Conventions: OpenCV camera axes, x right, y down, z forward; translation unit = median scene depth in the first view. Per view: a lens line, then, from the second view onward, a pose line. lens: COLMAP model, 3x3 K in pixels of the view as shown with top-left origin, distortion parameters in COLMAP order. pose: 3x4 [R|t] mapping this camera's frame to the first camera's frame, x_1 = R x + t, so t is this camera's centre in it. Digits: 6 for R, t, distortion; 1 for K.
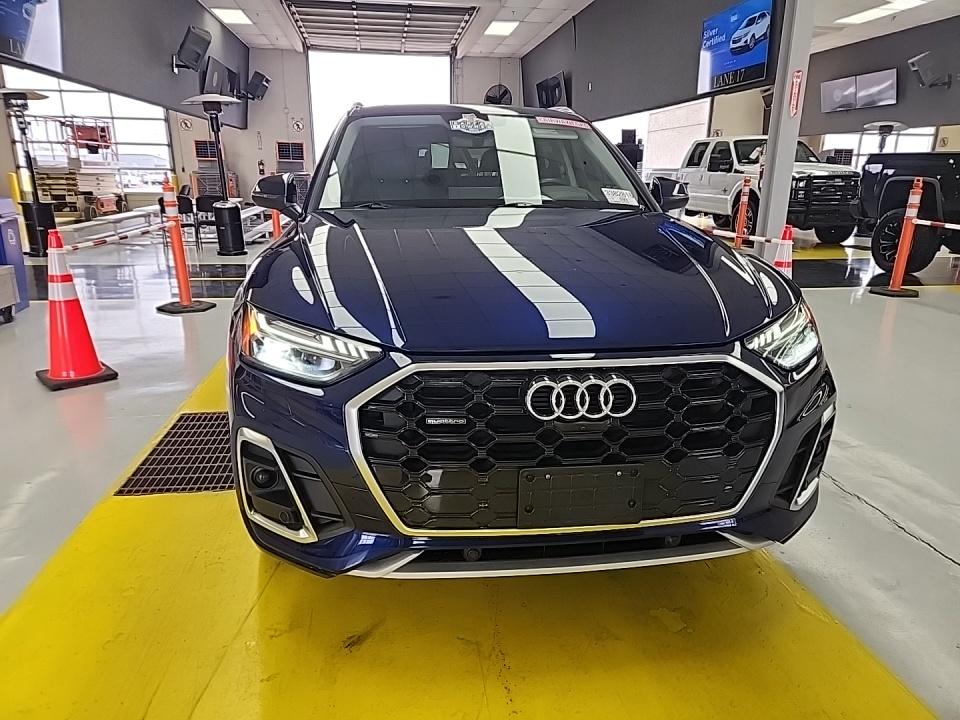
lens RADIAL K [[639.0, 0, 474.7], [0, 639.0, 360.0], [0, 0, 1]] dist [0.008510, -0.017328]
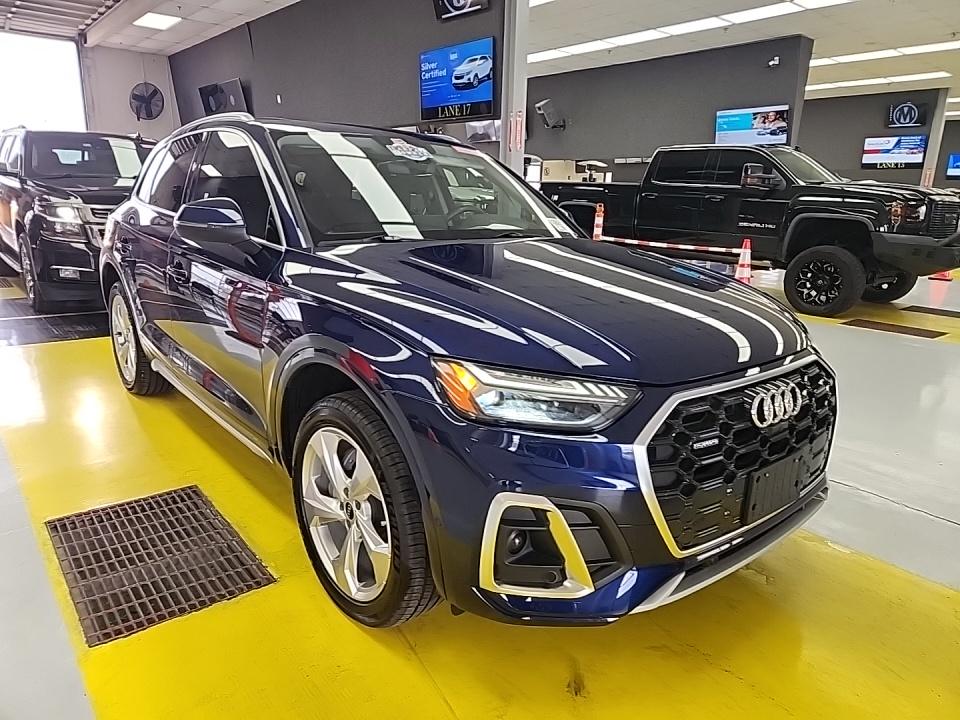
lens RADIAL K [[639.0, 0, 476.0], [0, 639.0, 363.4], [0, 0, 1]] dist [0.008510, -0.017328]
pose [[0.843890, -0.109040, 0.525318, -0.208480], [0.115764, 0.993072, 0.020164, -0.024106], [-0.523878, 0.043796, 0.850667, 0.060309]]
